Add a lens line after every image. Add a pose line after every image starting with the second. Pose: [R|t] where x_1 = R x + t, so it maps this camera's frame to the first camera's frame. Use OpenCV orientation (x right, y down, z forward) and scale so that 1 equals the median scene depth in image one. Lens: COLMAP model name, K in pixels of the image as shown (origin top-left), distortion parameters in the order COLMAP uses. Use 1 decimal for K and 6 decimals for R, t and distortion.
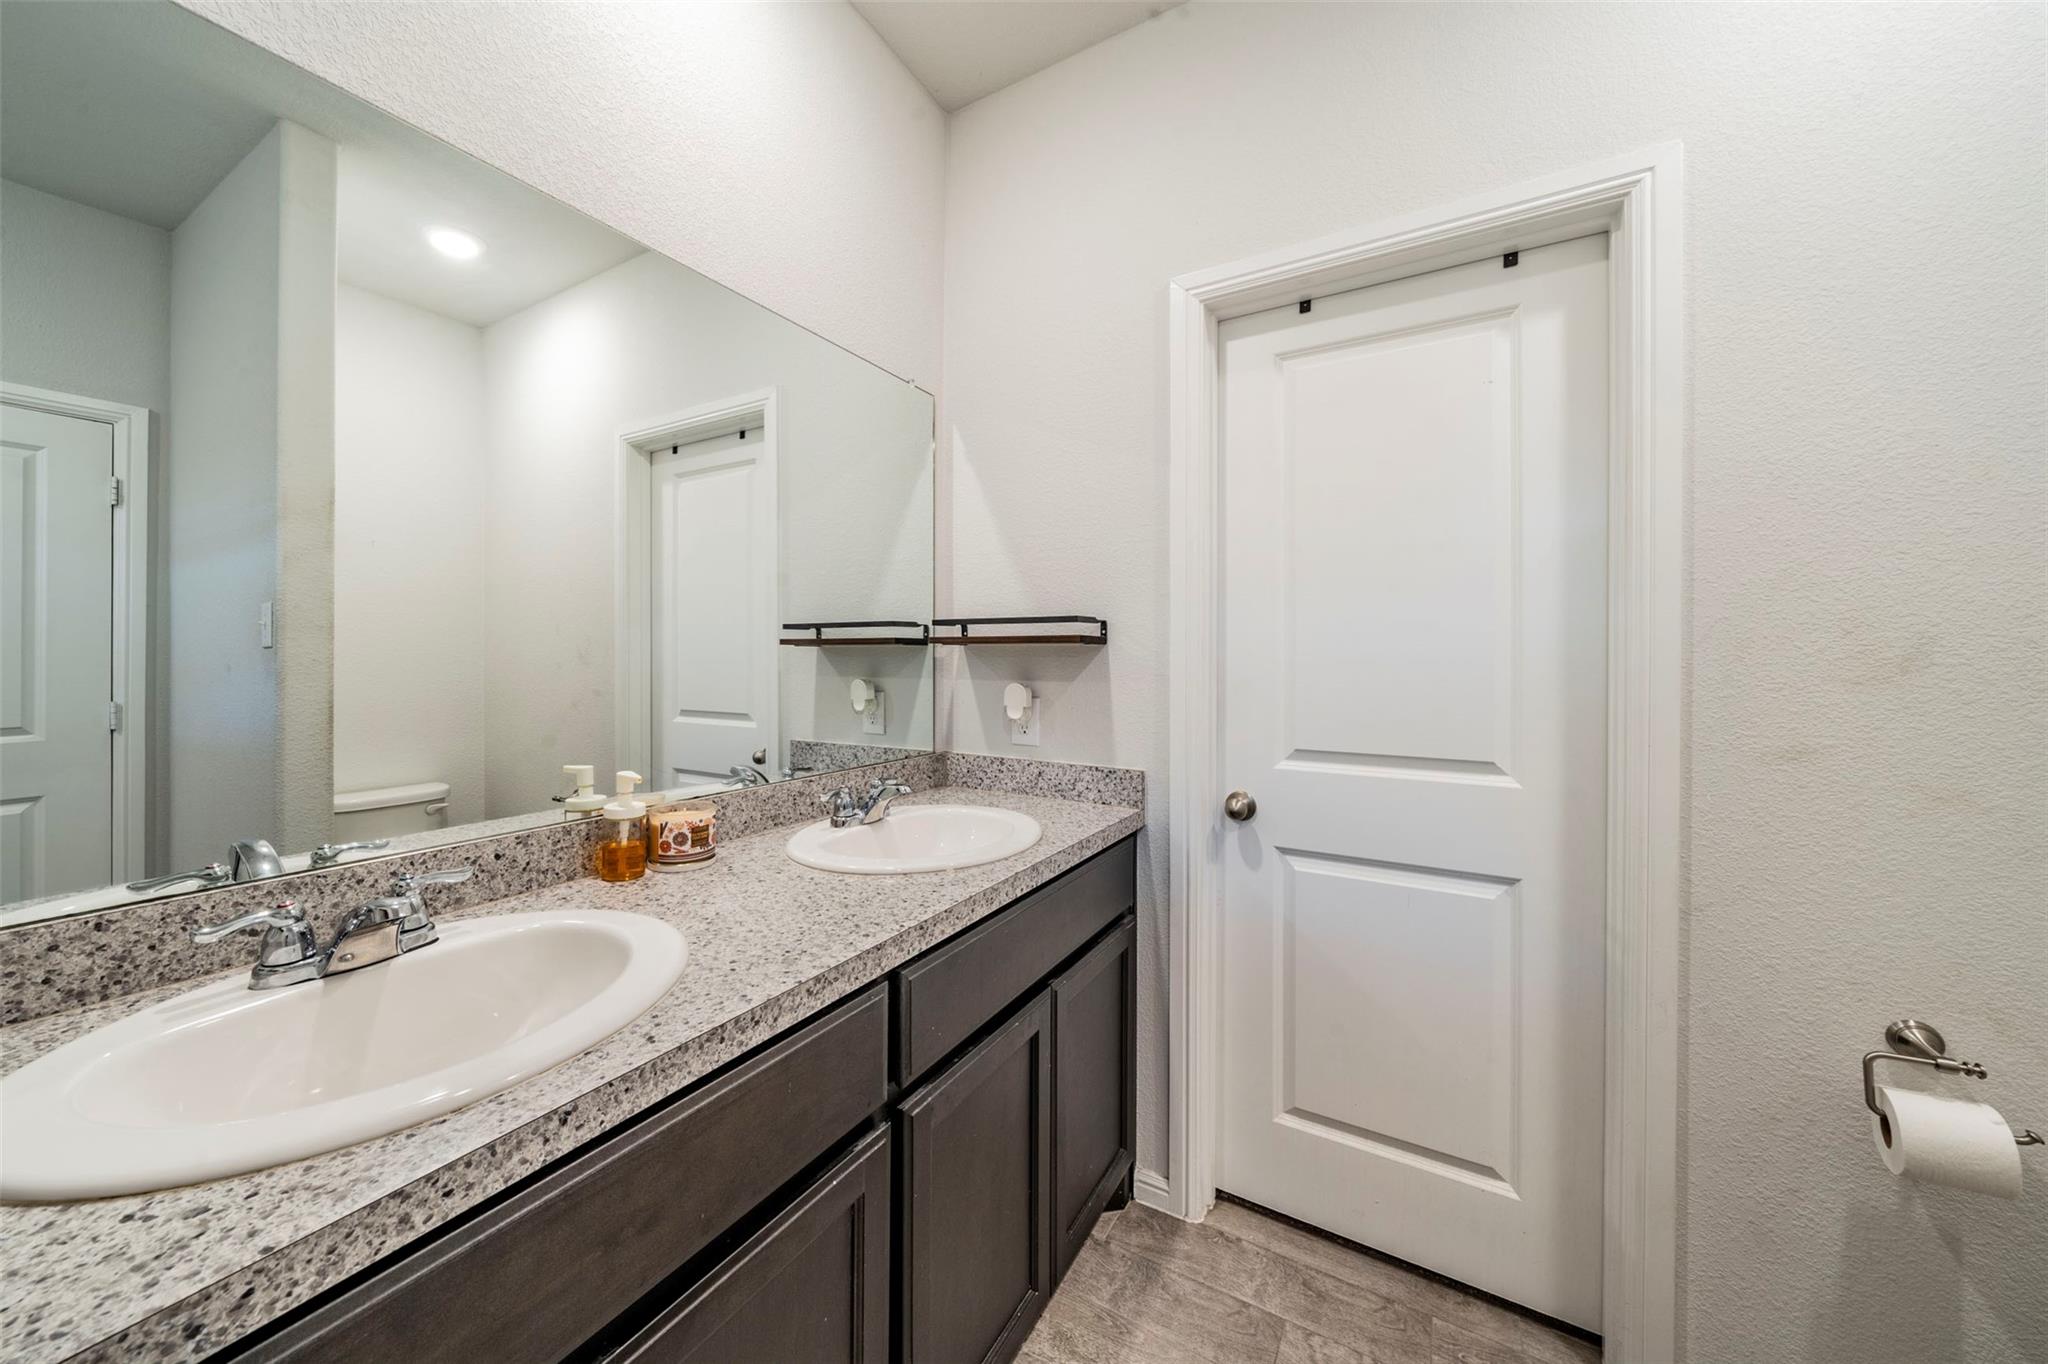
lens RADIAL K [[709.8, 0, 1011.4], [0, 709.8, 662.4], [0, 0, 1]] dist [-0.002318, -0.000492]
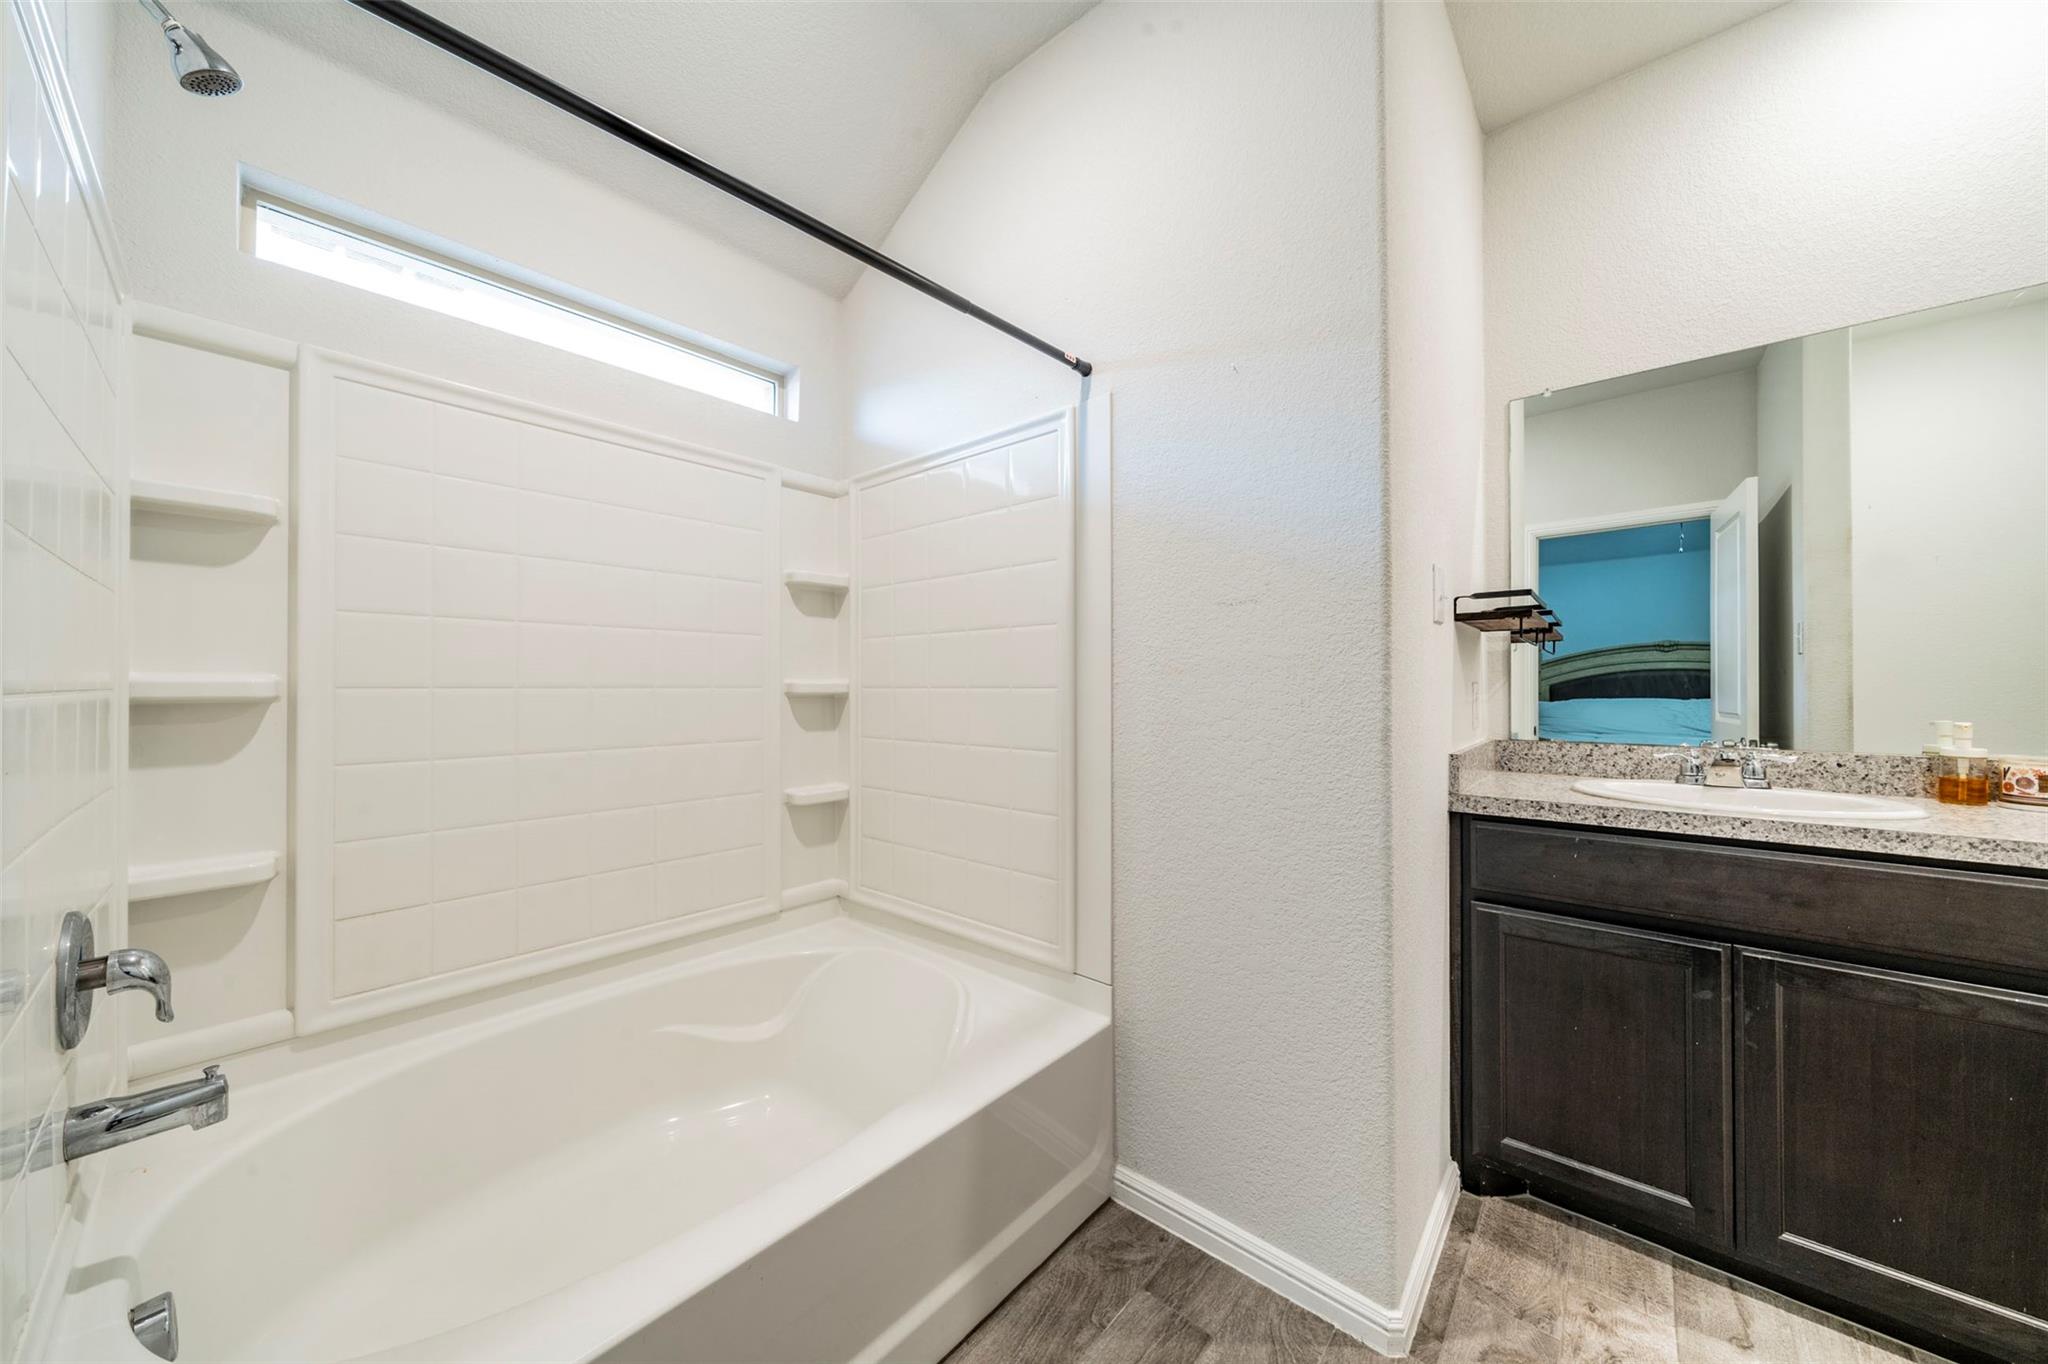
lens RADIAL K [[709.8, 0, 1024.9], [0, 709.8, 687.8], [0, 0, 1]] dist [-0.002318, -0.000492]
pose [[-0.172387, -0.009842, -0.984980, 1.082614], [-0.005954, 0.999942, -0.008950, 0.125375], [0.985011, 0.004321, -0.172436, -0.480790]]
